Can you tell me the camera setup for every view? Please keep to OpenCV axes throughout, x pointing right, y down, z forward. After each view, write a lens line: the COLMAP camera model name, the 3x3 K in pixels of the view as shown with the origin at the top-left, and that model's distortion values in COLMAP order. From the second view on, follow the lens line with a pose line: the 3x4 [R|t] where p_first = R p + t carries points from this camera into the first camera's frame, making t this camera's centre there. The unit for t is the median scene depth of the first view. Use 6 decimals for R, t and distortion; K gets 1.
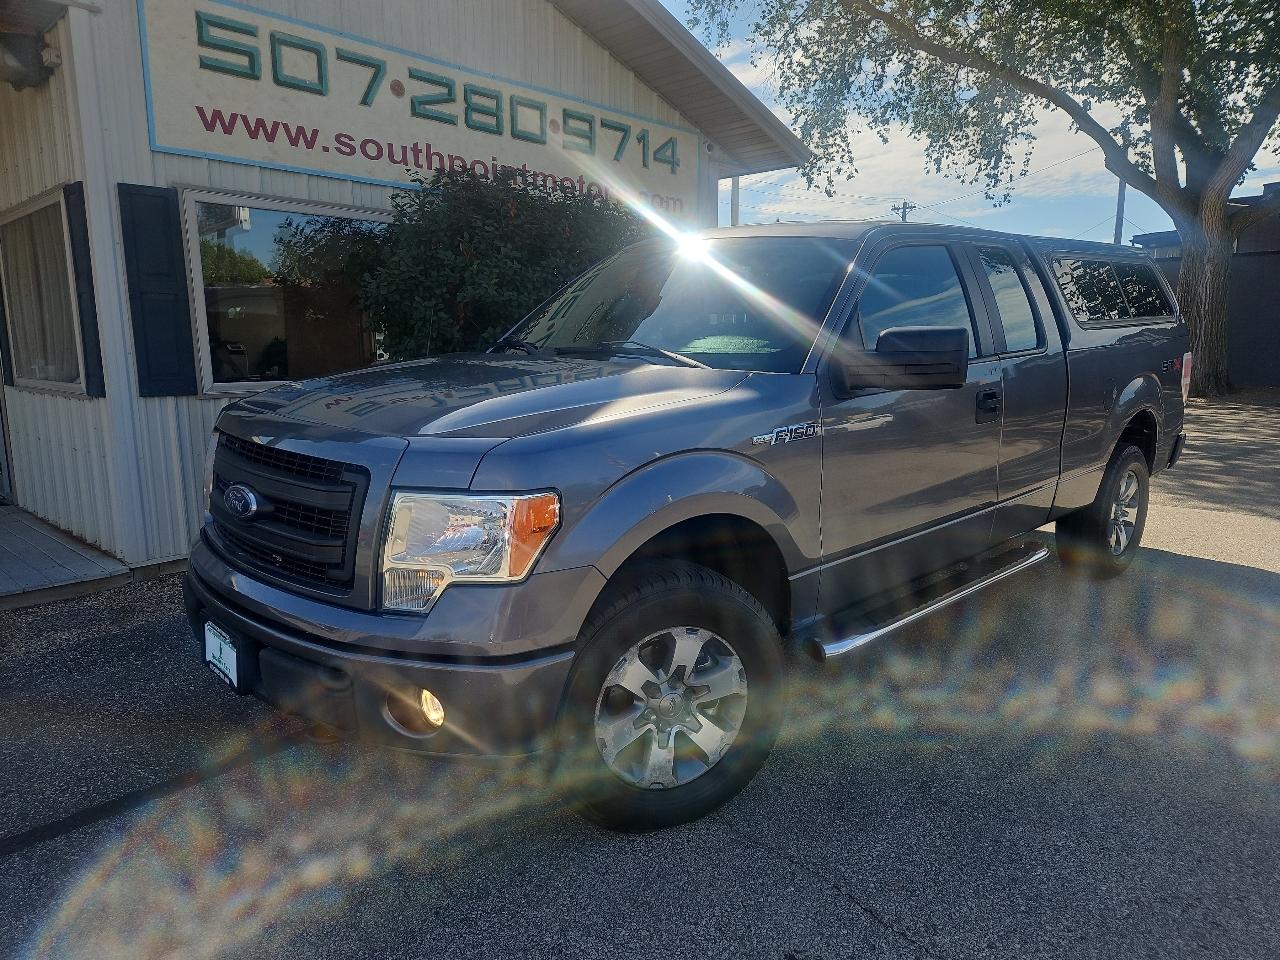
lens RADIAL K [[832.9, 0, 636.6], [0, 832.9, 485.4], [0, 0, 1]] dist [0.058645, -0.044466]
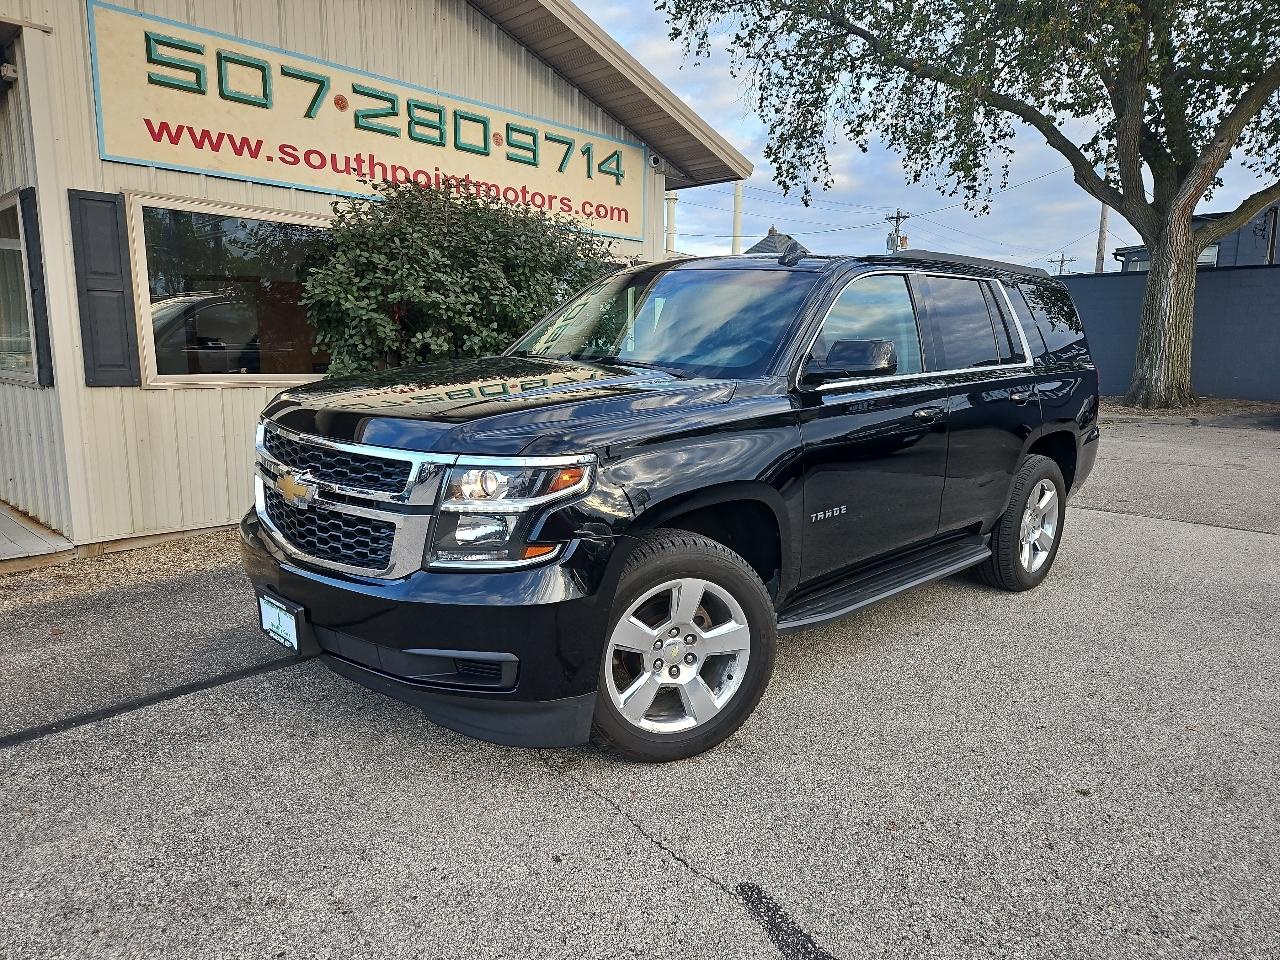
lens RADIAL K [[832.9, 0, 632.4], [0, 832.9, 485.3], [0, 0, 1]] dist [0.058645, -0.044466]
pose [[0.999845, 0.017628, -0.000368, 0.093395], [-0.017629, 0.999839, -0.003301, 0.010090], [0.000310, 0.003307, 0.999994, -0.065639]]
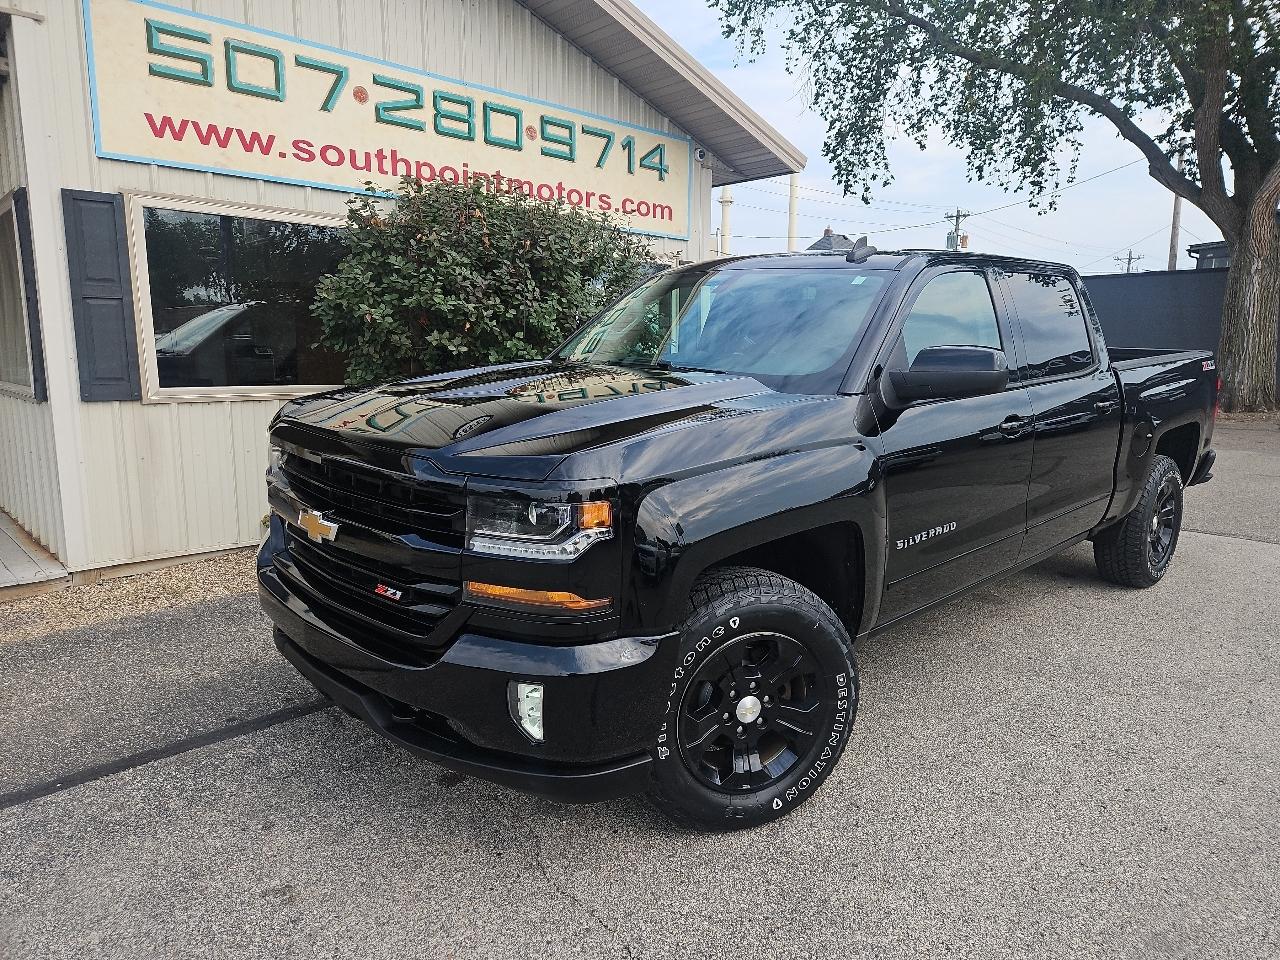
lens RADIAL K [[832.9, 0, 648.2], [0, 832.9, 480.8], [0, 0, 1]] dist [0.058645, -0.044466]
pose [[0.998733, 0.018634, -0.046738, 0.109886], [-0.019172, 0.999755, -0.011082, -0.010490], [0.046520, 0.011964, 0.998846, 0.025796]]
